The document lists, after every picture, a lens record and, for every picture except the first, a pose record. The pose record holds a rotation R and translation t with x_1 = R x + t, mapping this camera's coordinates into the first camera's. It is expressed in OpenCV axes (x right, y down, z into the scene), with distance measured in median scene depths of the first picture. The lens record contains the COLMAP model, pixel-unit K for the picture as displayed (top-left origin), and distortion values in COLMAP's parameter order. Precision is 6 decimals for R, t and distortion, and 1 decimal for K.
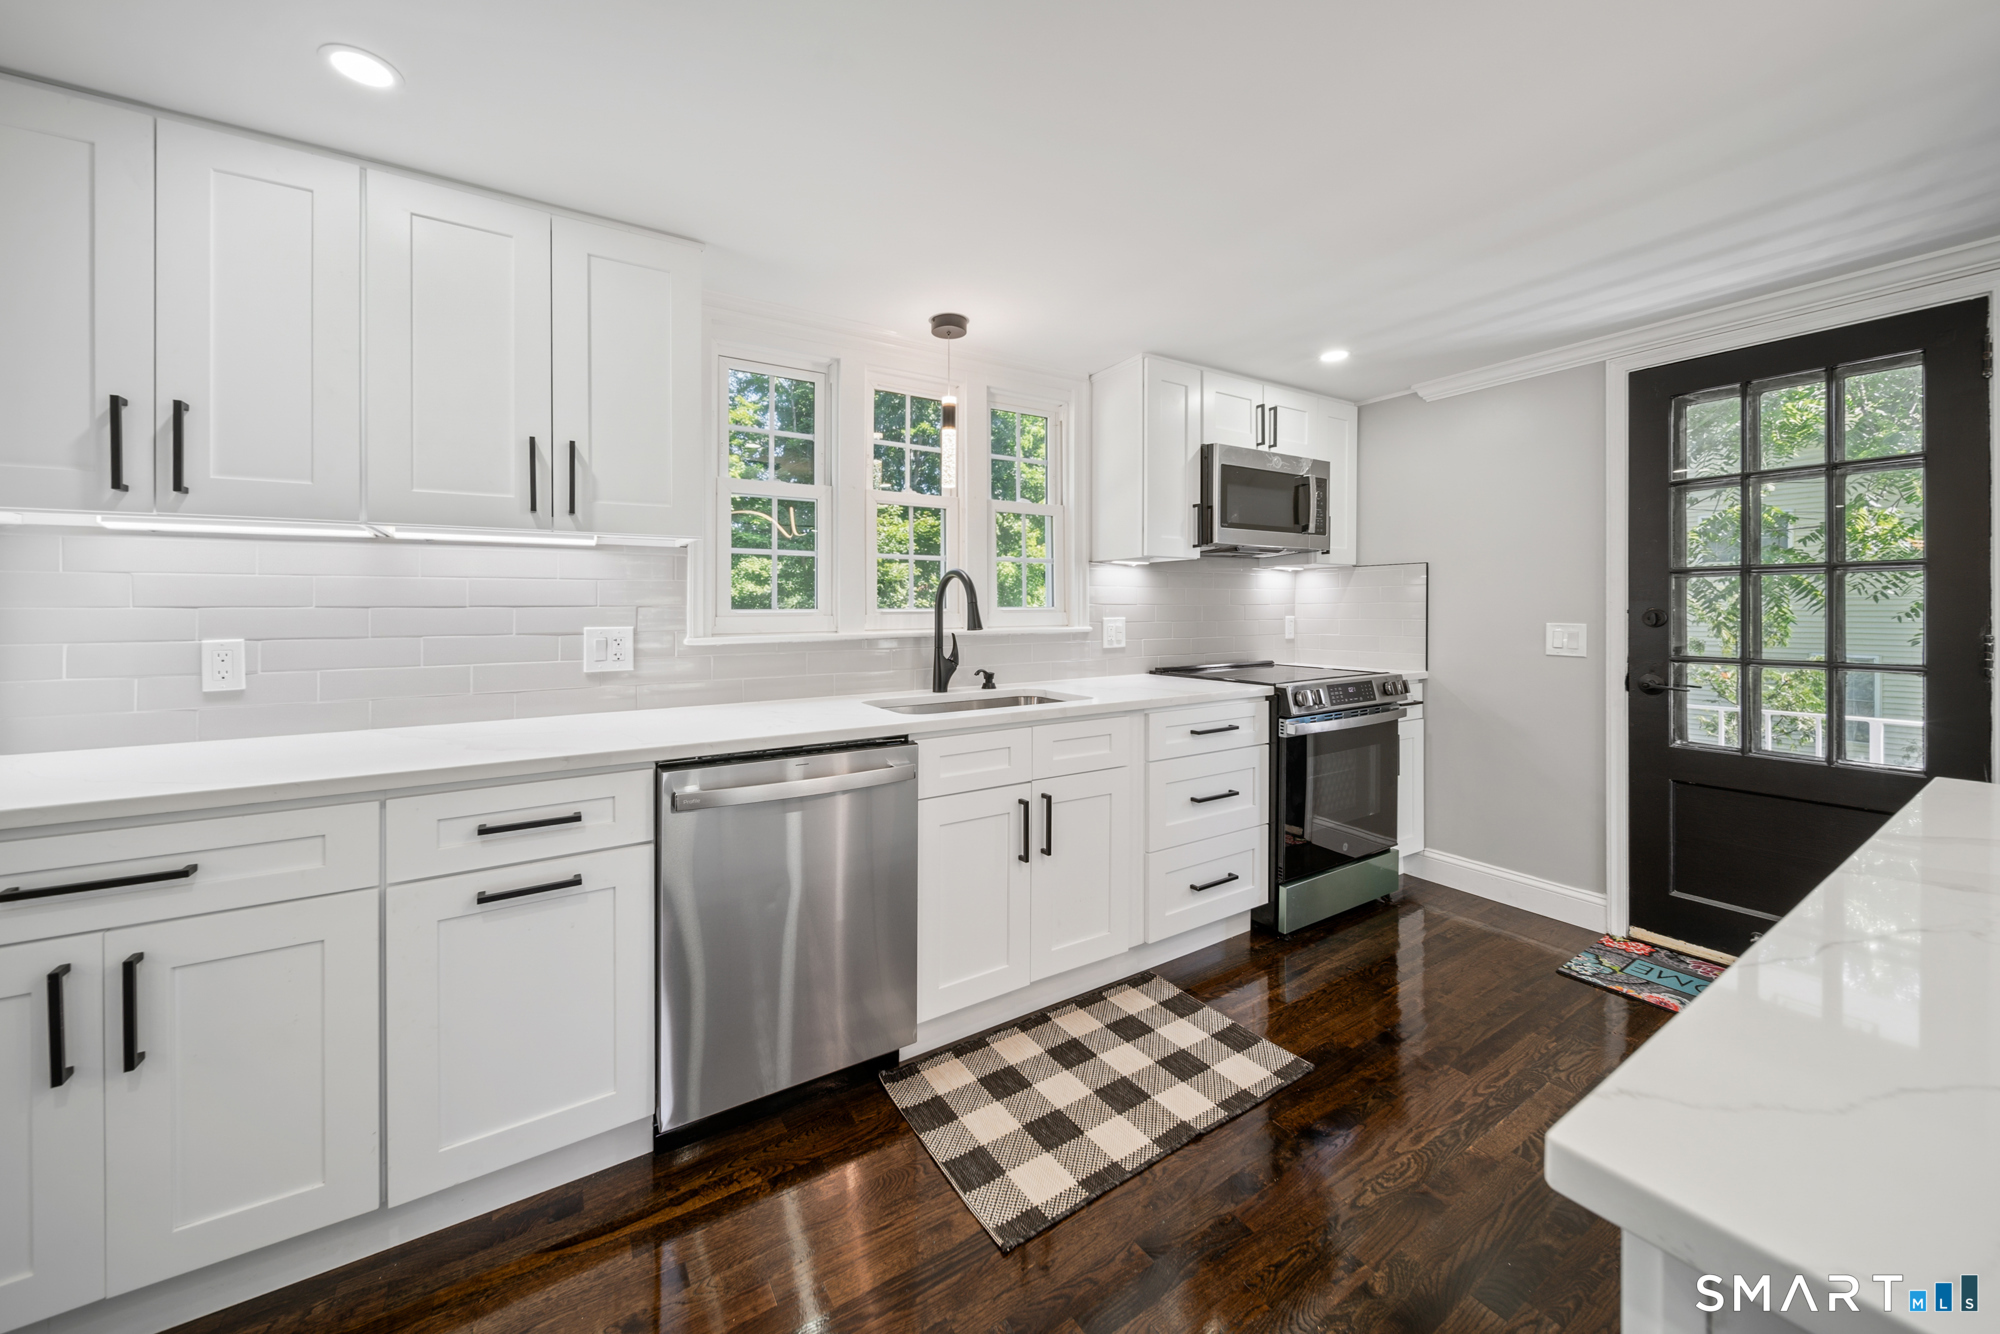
lens RADIAL K [[714.7, 0, 988.5], [0, 714.7, 624.2], [0, 0, 1]] dist [-0.004672, -0.000173]
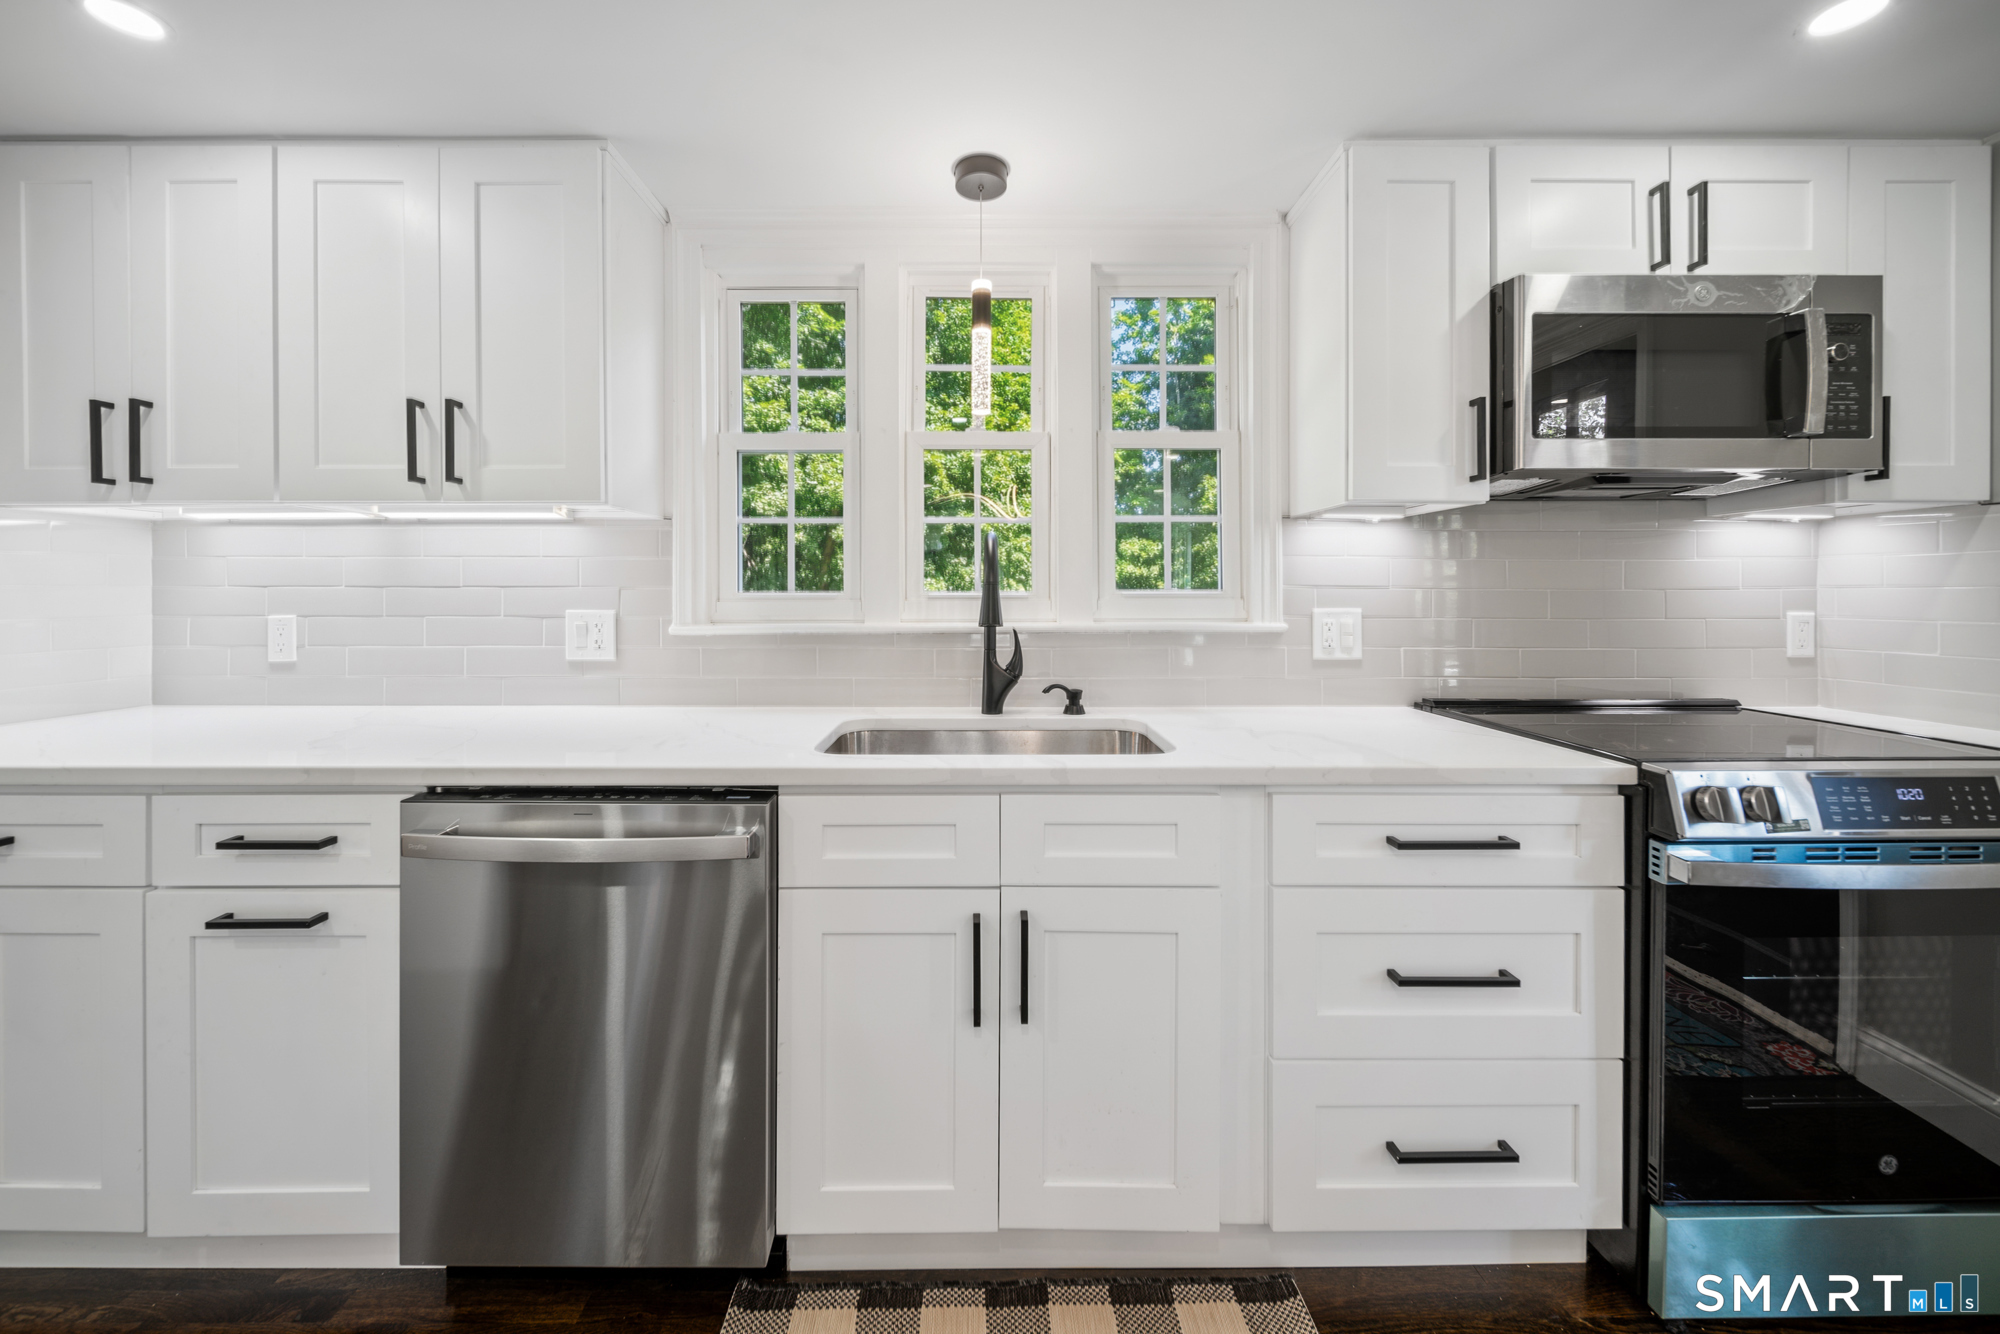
lens RADIAL K [[726.5, 0, 993.7], [0, 726.5, 596.3], [0, 0, 1]] dist [-0.006435, -0.000072]
pose [[0.851527, 0.009993, -0.524216, 0.289997], [-0.016827, 0.999824, -0.008274, -0.011858], [0.524041, 0.015867, 0.851545, 0.384813]]
